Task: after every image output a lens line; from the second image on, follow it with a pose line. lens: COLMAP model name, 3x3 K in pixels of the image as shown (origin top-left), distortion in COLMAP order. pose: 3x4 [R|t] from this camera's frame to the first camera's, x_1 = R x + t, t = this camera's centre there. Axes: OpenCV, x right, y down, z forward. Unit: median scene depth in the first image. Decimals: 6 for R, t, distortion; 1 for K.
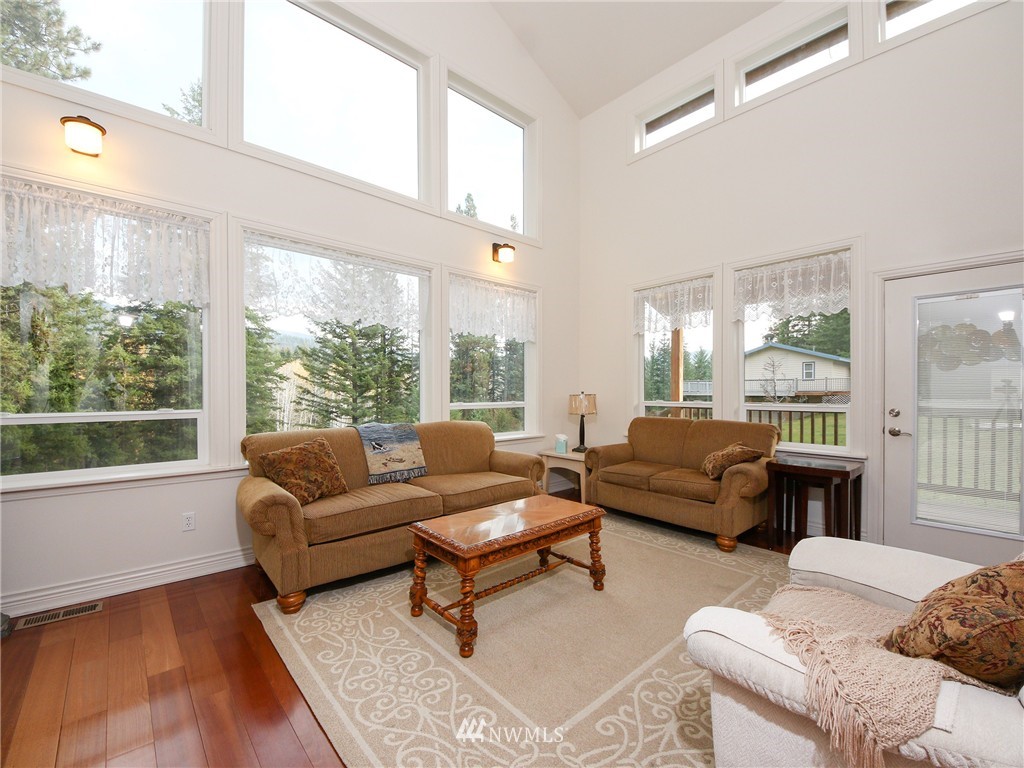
lens RADIAL K [[426.9, 0, 512.3], [0, 426.9, 390.0], [0, 0, 1]] dist [-0.002617, -0.000132]
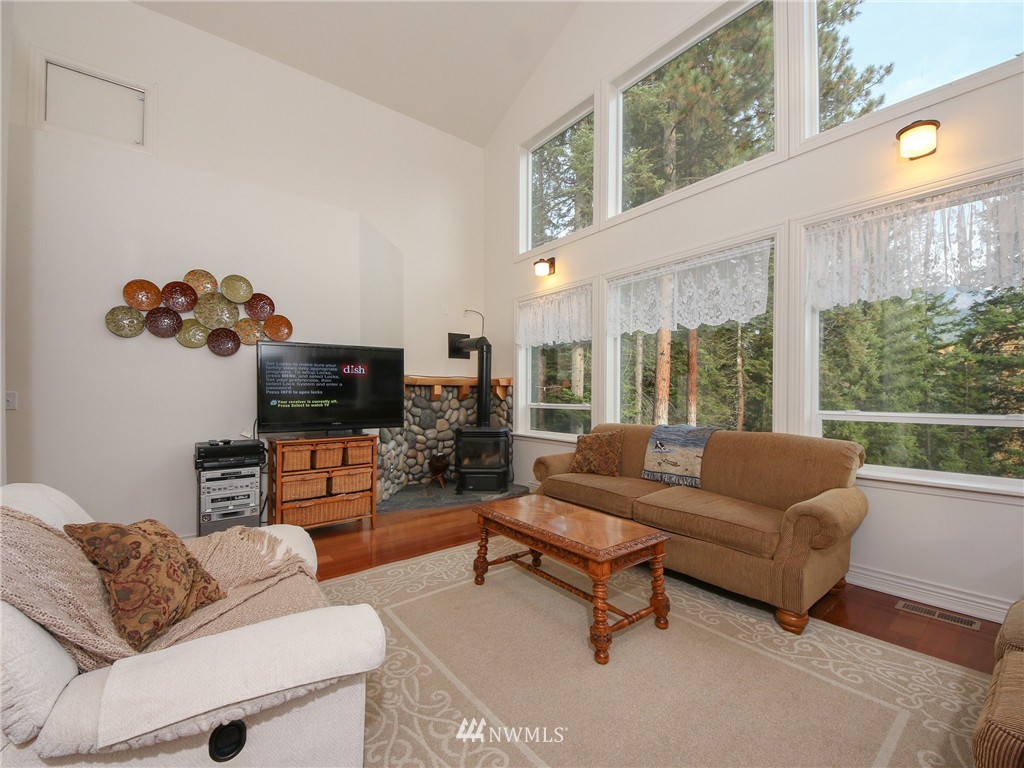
lens RADIAL K [[426.9, 0, 510.3], [0, 426.9, 388.8], [0, 0, 1]] dist [-0.002617, -0.000132]
pose [[-0.051842, -0.006949, -0.998631, 0.707004], [-0.004225, 0.999968, -0.006739, 0.001831], [0.998646, 0.003869, -0.051870, 0.657924]]
